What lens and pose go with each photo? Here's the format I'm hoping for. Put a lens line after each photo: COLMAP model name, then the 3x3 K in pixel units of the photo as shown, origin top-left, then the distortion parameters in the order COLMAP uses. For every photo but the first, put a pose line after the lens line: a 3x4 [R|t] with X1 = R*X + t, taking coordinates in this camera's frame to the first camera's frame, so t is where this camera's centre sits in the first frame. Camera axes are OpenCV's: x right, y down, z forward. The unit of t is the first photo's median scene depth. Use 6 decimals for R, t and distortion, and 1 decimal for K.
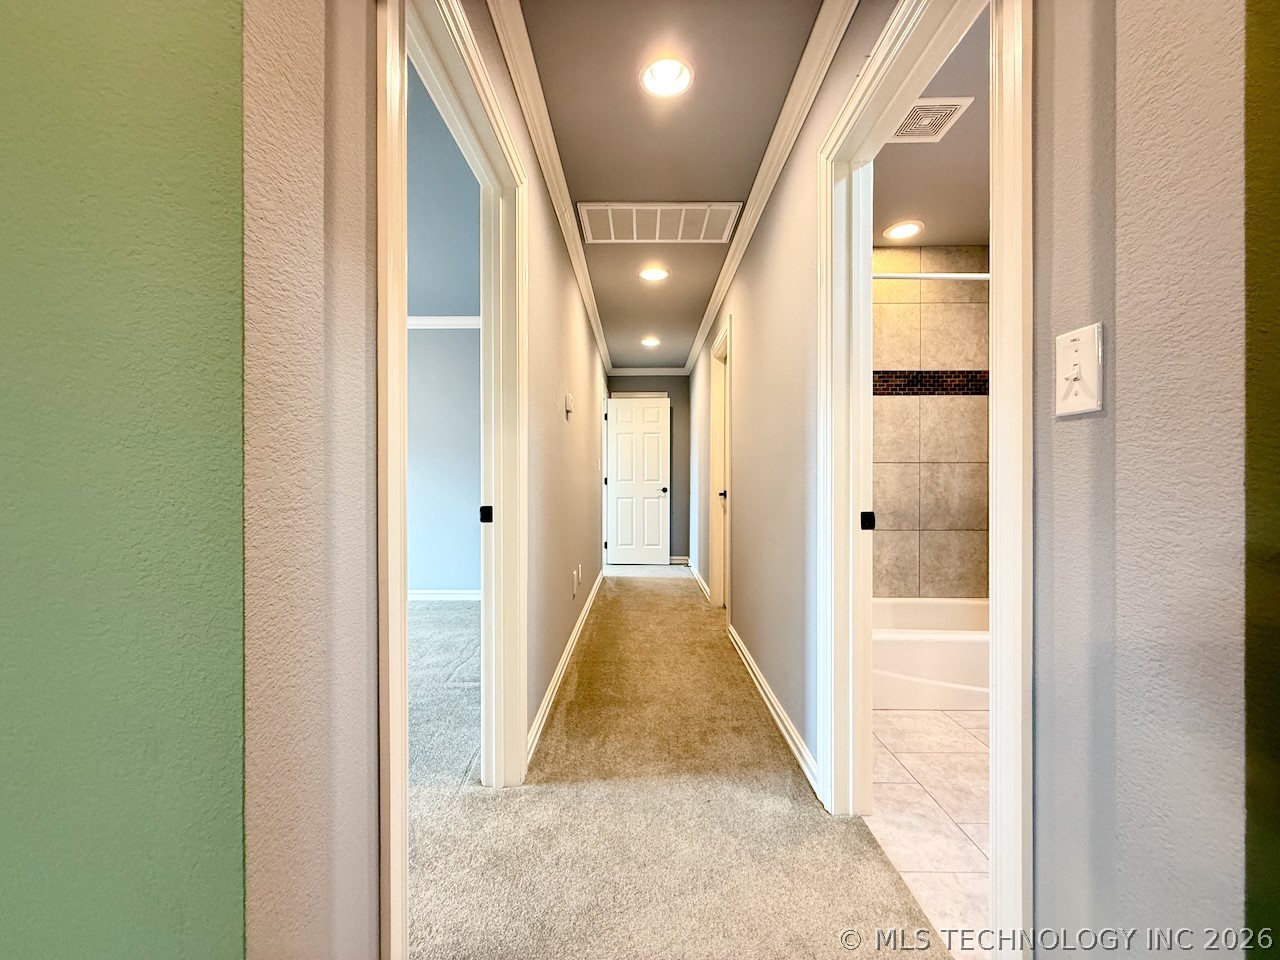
lens RADIAL K [[515.7, 0, 639.9], [0, 515.7, 485.8], [0, 0, 1]] dist [-0.000058, -0.000032]
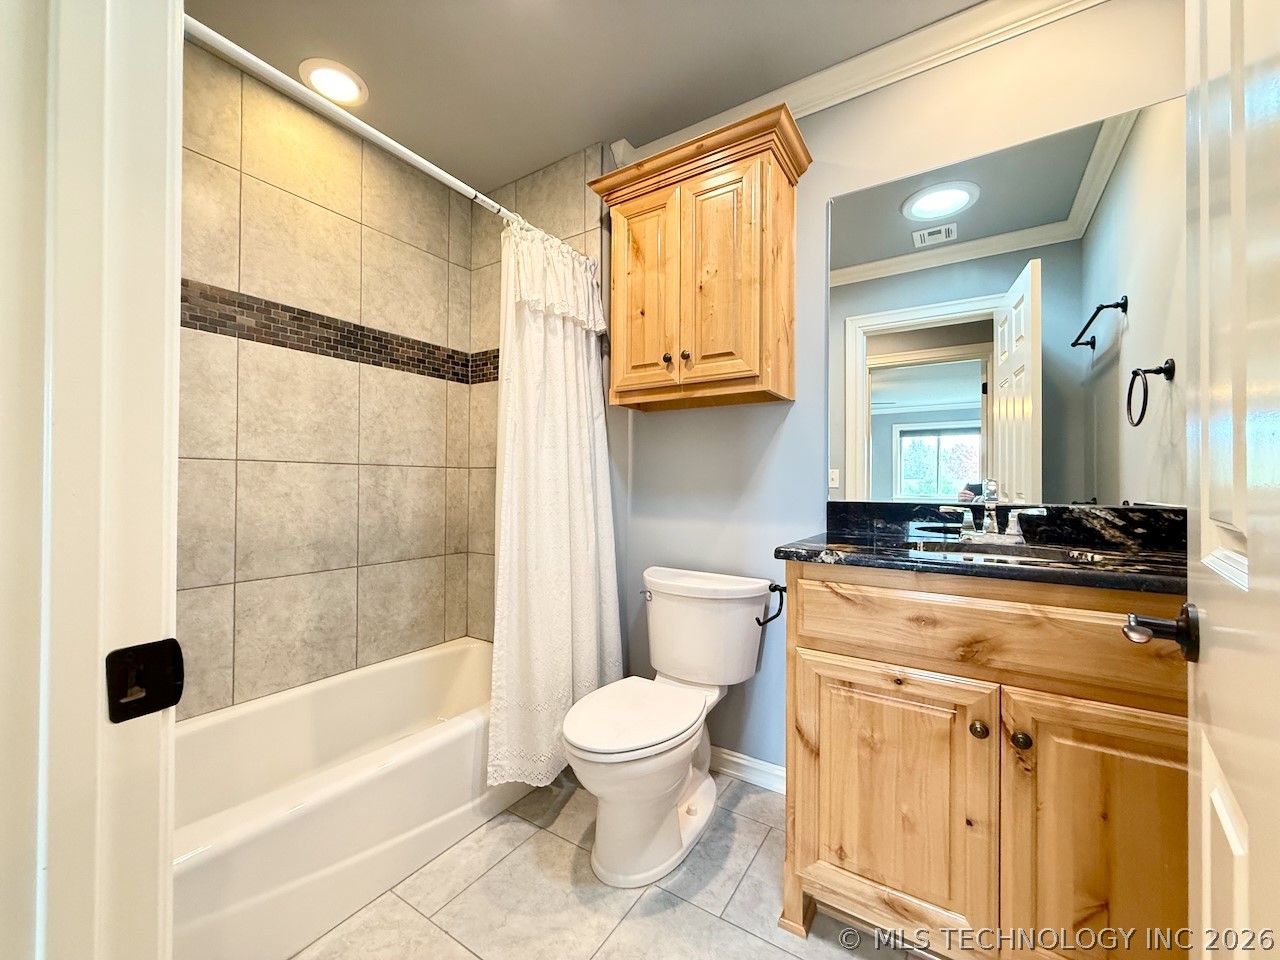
lens RADIAL K [[515.7, 0, 630.8], [0, 515.7, 480.8], [0, 0, 1]] dist [-0.000058, -0.000032]
pose [[0.557415, 0.011282, 0.830157, 0.189425], [0.000005, 0.999908, -0.013592, -0.014520], [-0.830234, 0.007581, 0.557364, 0.343756]]
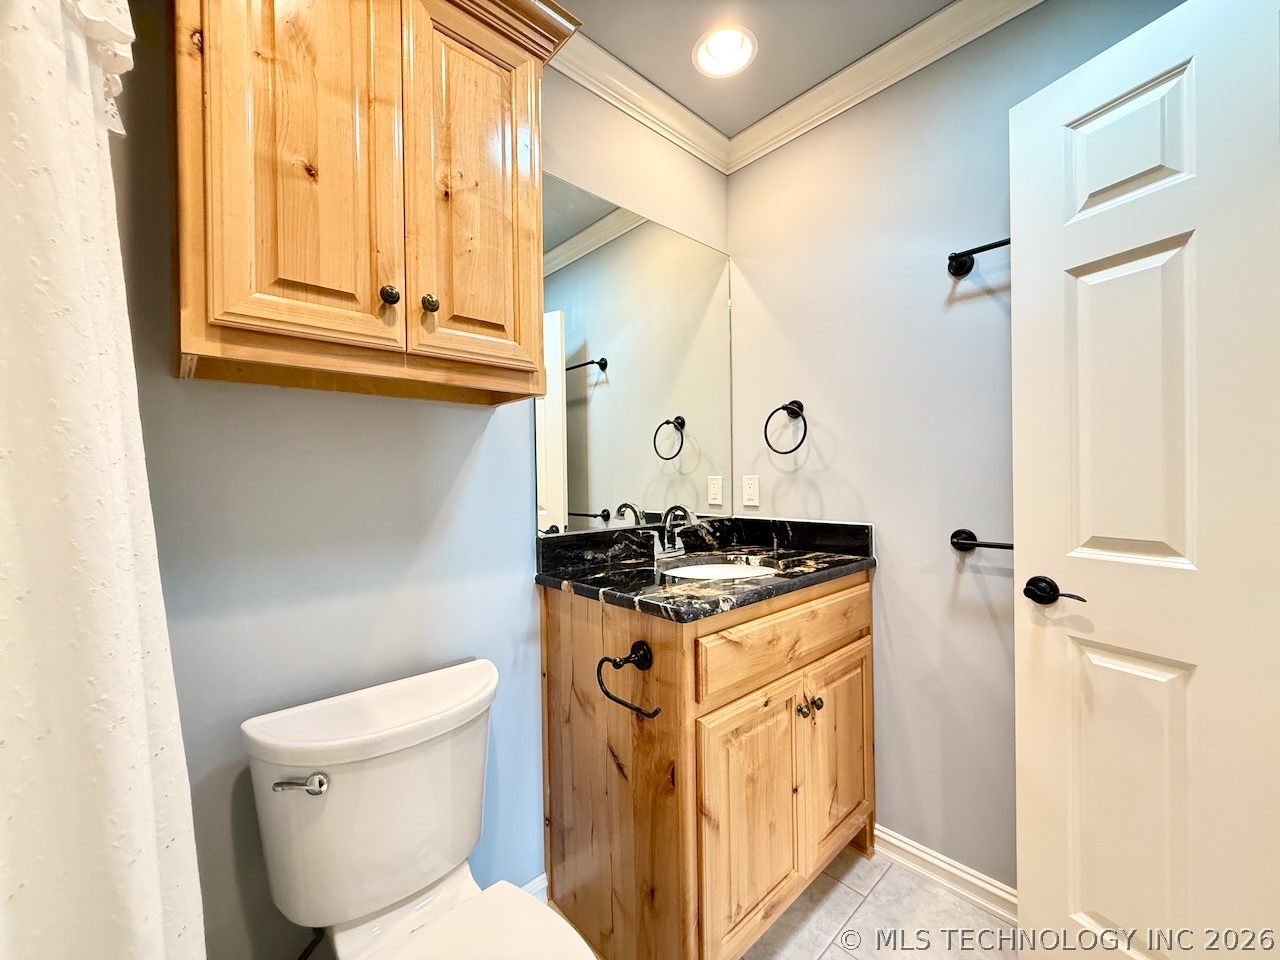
lens RADIAL K [[515.7, 0, 645.5], [0, 515.7, 480.7], [0, 0, 1]] dist [-0.000058, -0.000032]
pose [[-0.676086, 0.006717, 0.736792, 0.371873], [0.022082, 0.999694, 0.011150, -0.053245], [-0.736492, 0.023808, -0.676027, 0.719090]]
